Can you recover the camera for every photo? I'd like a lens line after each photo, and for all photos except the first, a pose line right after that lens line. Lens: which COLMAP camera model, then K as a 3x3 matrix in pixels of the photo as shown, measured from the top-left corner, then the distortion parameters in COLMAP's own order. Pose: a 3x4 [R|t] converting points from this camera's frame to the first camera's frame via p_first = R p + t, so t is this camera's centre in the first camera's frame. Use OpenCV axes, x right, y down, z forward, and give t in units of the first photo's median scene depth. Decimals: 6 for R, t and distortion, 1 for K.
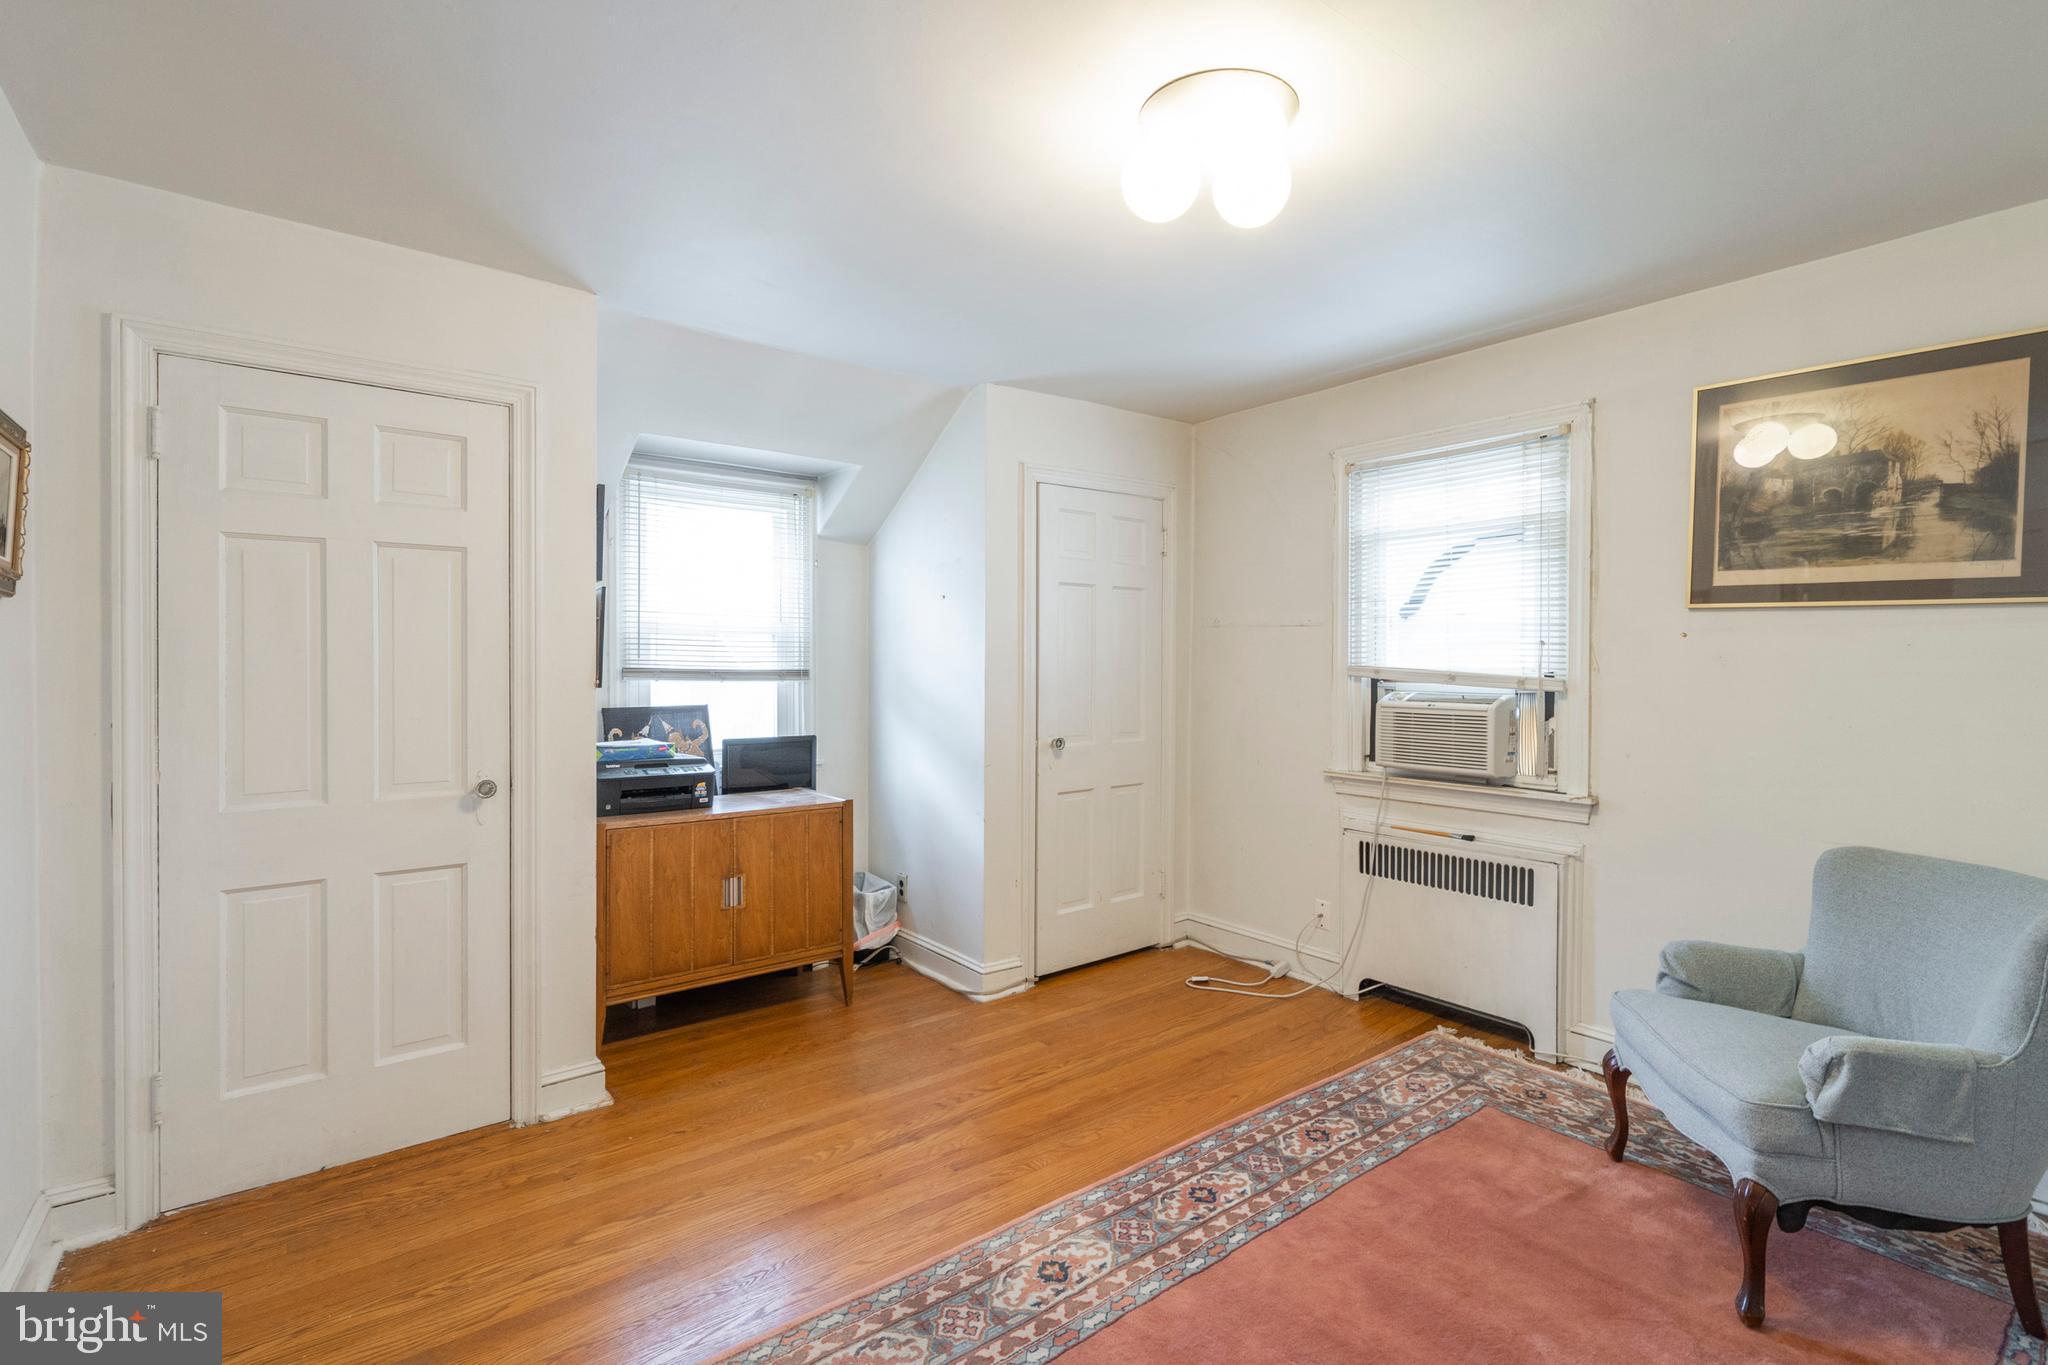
lens RADIAL K [[930.5, 0, 1021.7], [0, 930.5, 674.6], [0, 0, 1]] dist [-0.000411, 0.000201]
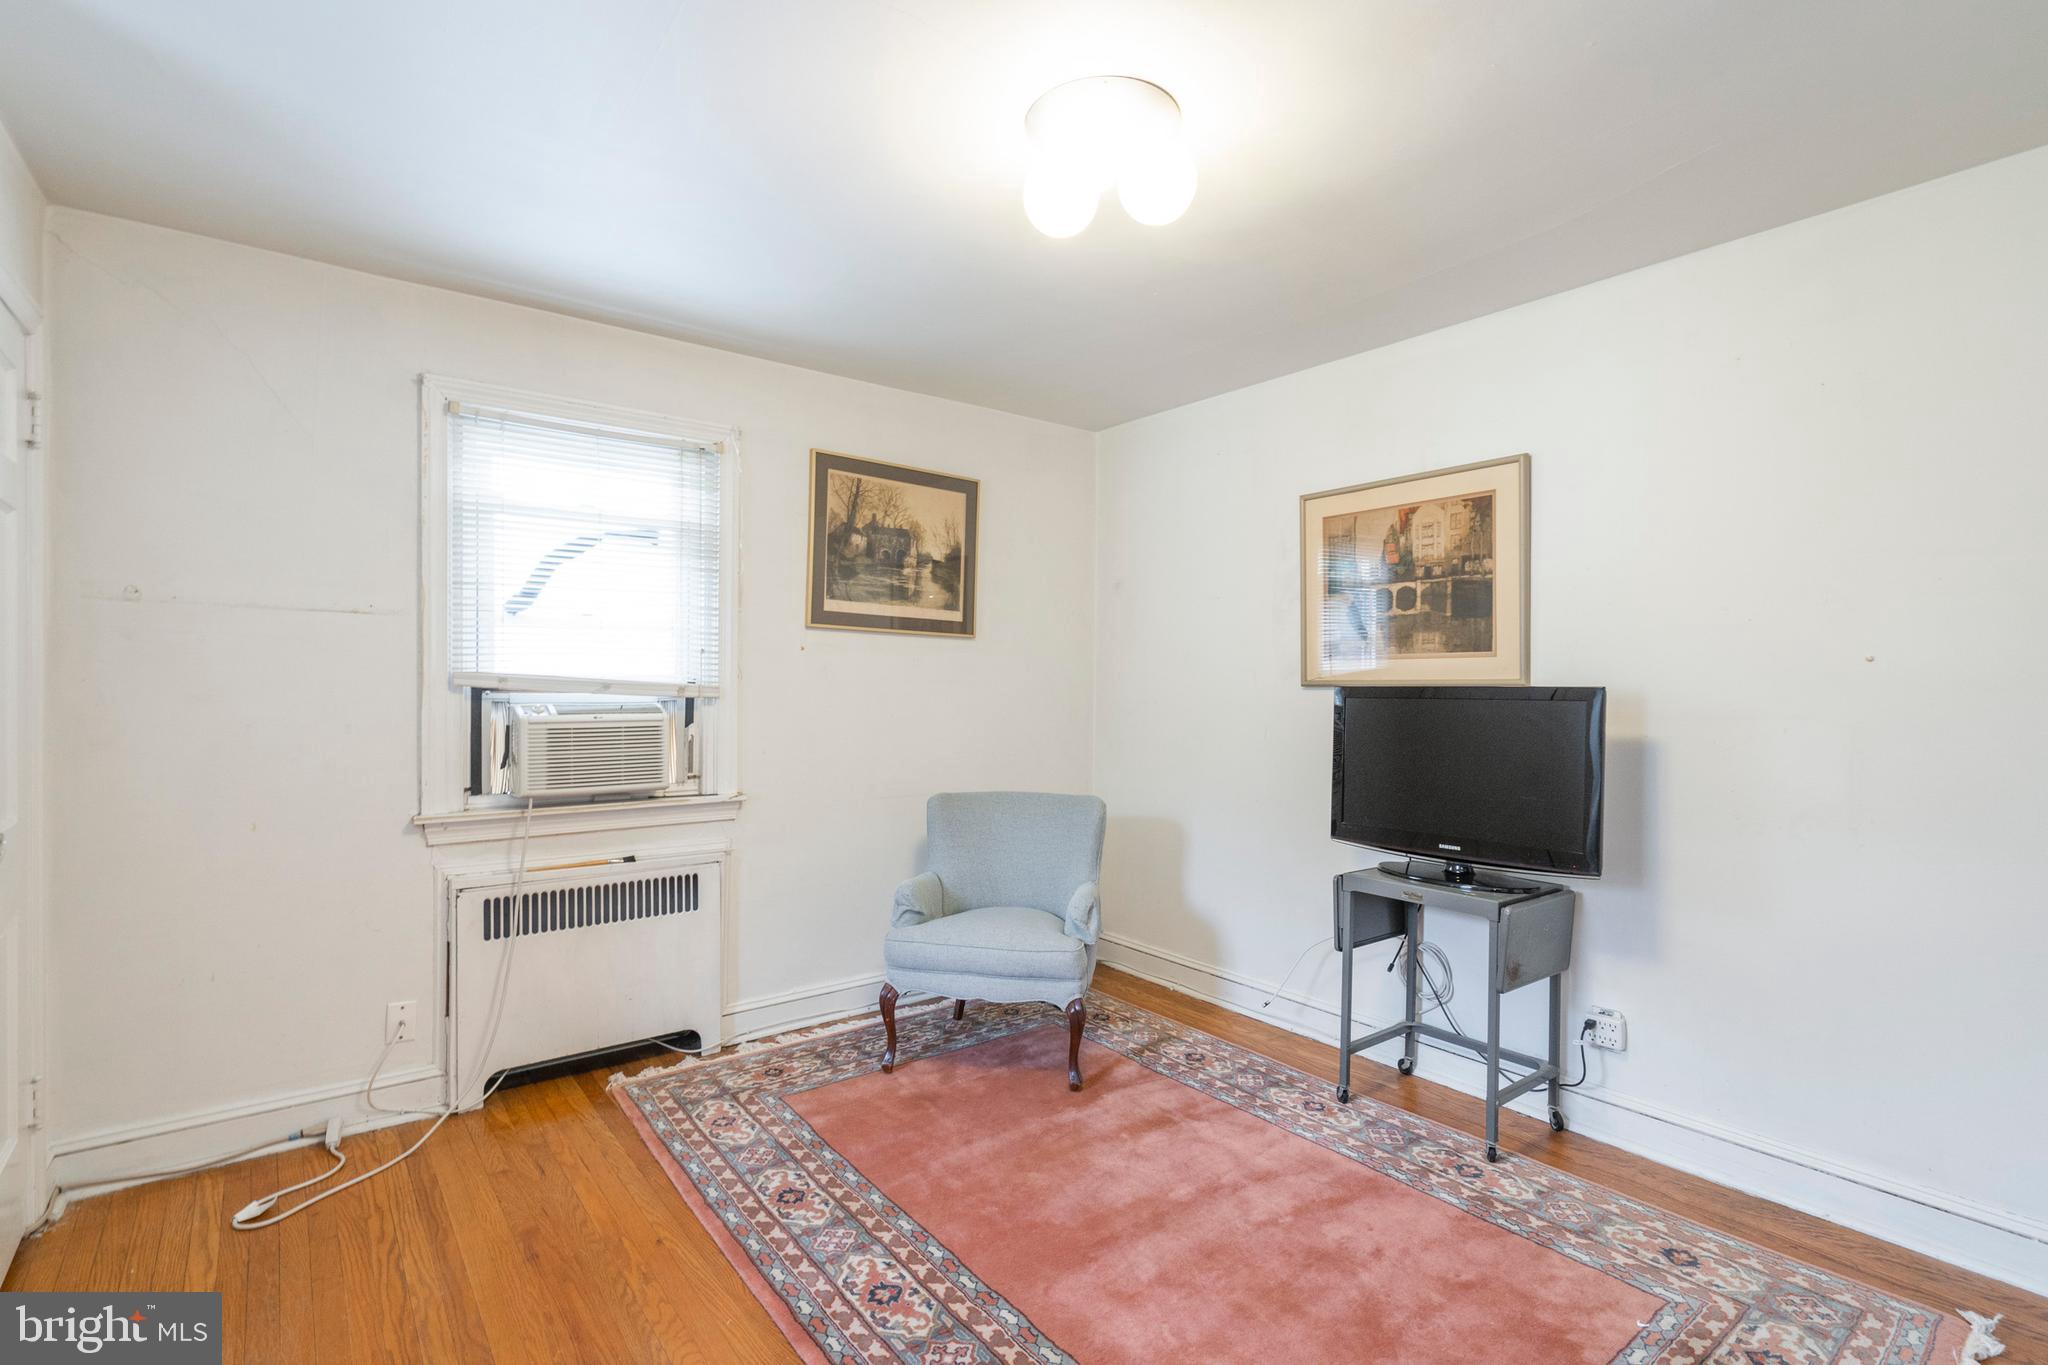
lens RADIAL K [[957.0, 0, 1030.8], [0, 957.0, 698.8], [0, 0, 1]] dist [0.001195, 0.000324]
pose [[0.001354, -0.023463, 0.999724, -0.486766], [0.005438, 0.999710, 0.023455, -0.003883], [-0.999984, 0.005405, 0.001481, 0.627706]]
